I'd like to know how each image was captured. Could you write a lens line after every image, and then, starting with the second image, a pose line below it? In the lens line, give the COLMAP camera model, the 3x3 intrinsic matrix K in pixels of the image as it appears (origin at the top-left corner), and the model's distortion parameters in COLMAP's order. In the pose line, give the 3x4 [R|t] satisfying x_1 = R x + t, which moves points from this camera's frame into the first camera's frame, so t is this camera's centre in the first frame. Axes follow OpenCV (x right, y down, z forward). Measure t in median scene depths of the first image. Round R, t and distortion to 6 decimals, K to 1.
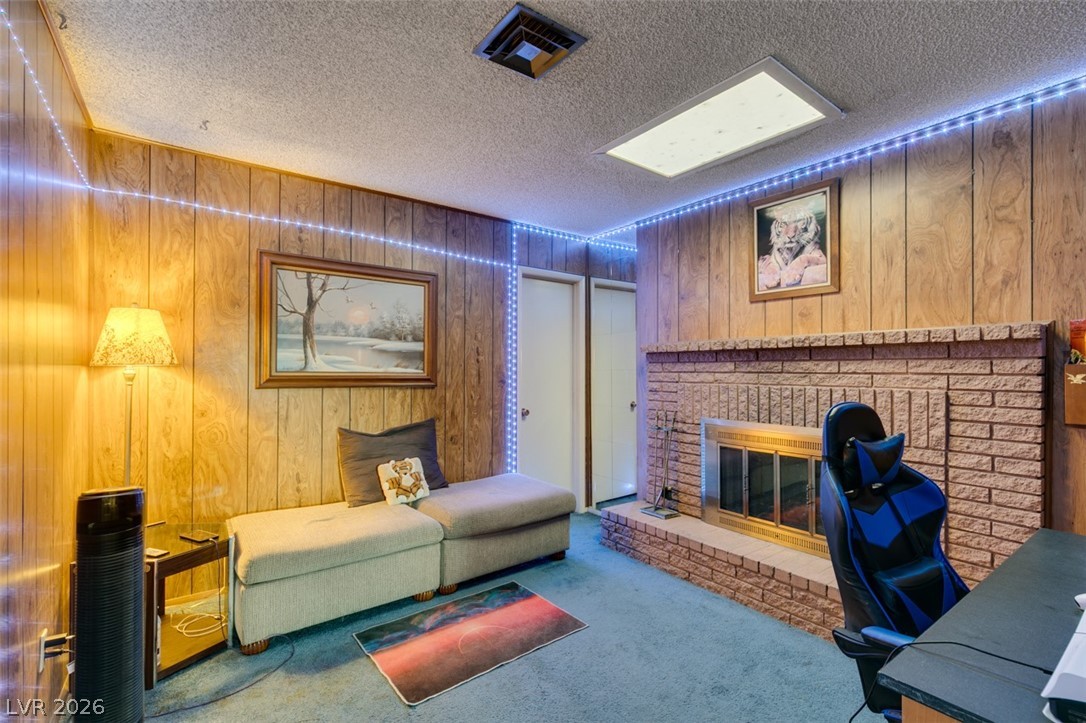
lens RADIAL K [[486.6, 0, 542.5], [0, 486.6, 365.9], [0, 0, 1]] dist [-0.000137, 0.000391]
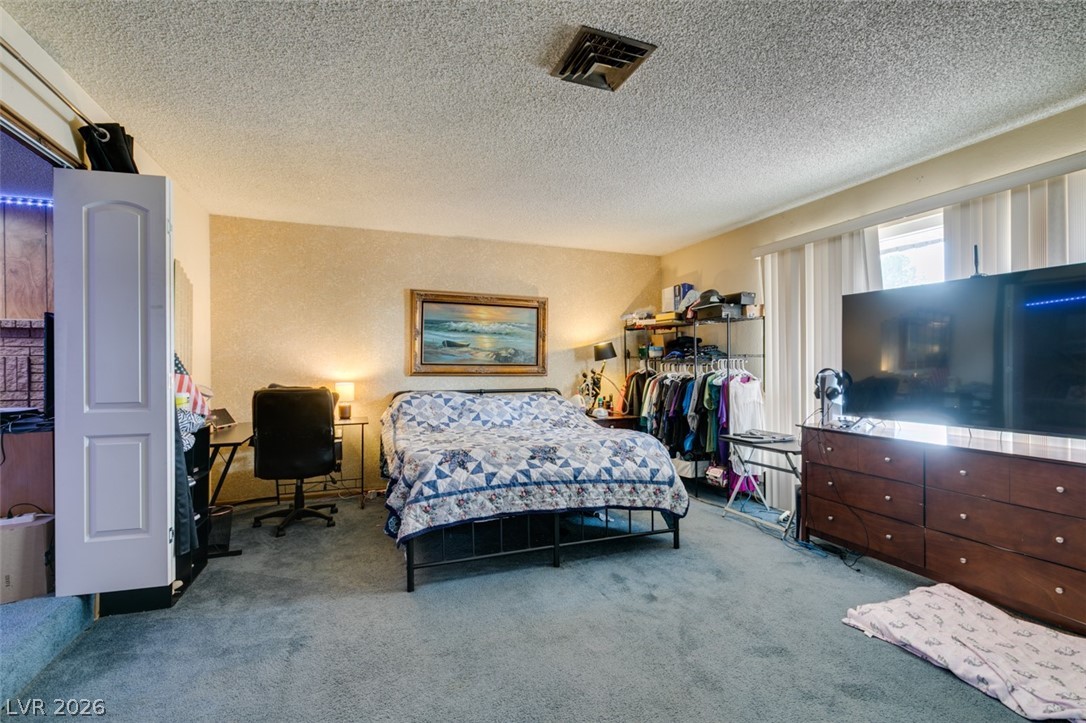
lens RADIAL K [[486.6, 0, 543.1], [0, 486.6, 364.3], [0, 0, 1]] dist [-0.000137, 0.000391]
pose [[0.273698, -0.009444, 0.961769, -0.320540], [-0.002192, 0.999943, 0.010442, 0.055357], [-0.961813, -0.004966, 0.273662, -1.185604]]
